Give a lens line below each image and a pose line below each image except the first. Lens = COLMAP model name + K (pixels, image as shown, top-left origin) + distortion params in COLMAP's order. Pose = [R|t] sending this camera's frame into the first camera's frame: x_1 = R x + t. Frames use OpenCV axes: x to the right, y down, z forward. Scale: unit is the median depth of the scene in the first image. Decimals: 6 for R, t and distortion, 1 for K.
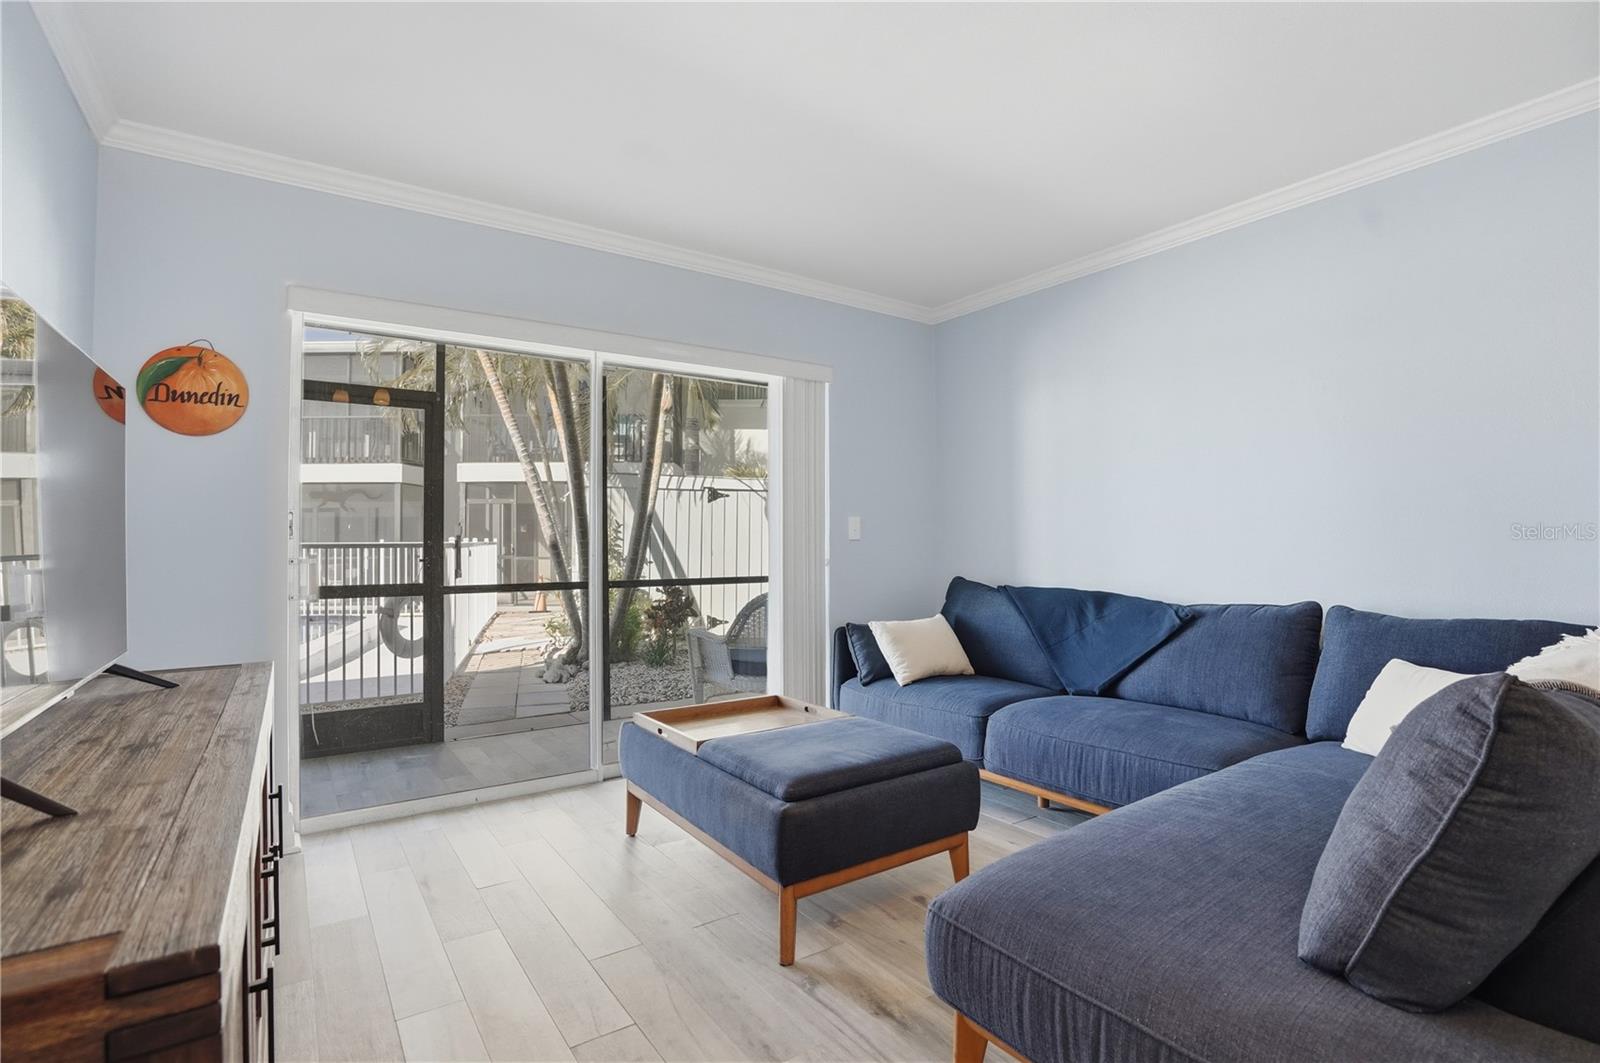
lens RADIAL K [[766.5, 0, 814.2], [0, 766.5, 540.4], [0, 0, 1]] dist [0.001577, 0.000239]
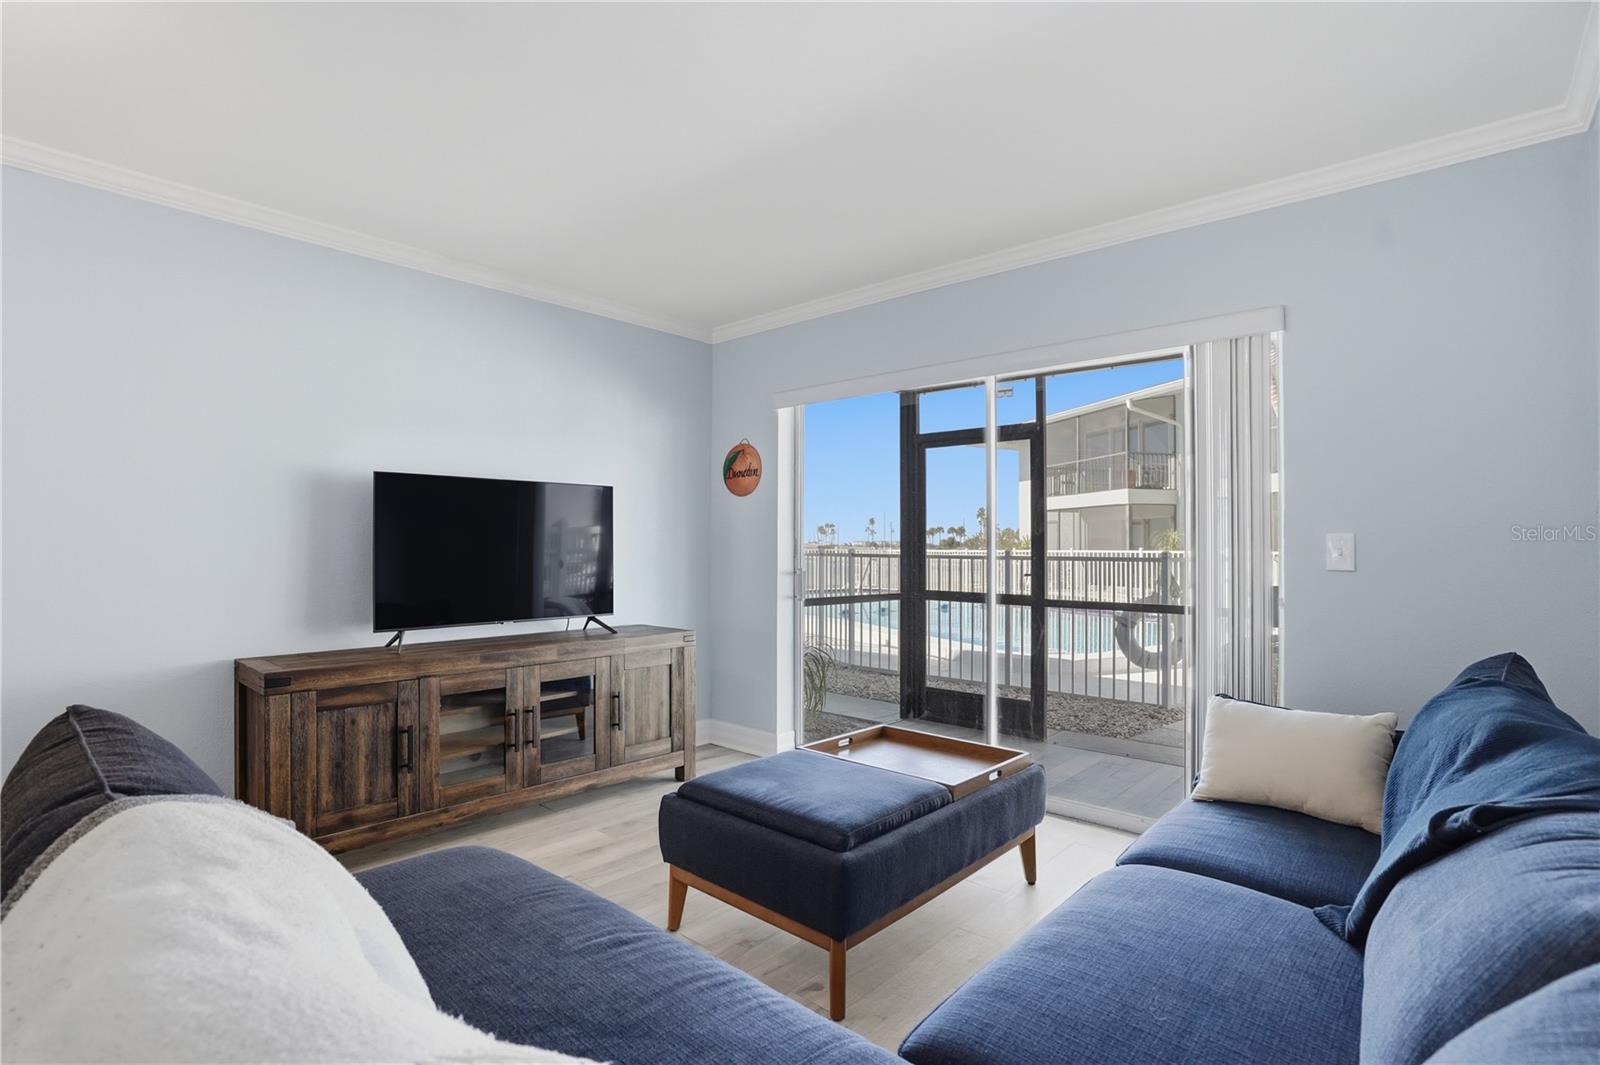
lens RADIAL K [[766.5, 0, 814.2], [0, 766.5, 541.4], [0, 0, 1]] dist [0.001577, 0.000239]
pose [[0.232957, -0.002706, -0.972483, 0.516515], [-0.011622, 0.999917, -0.005567, -0.013155], [0.972418, 0.012599, 0.232906, 0.415455]]
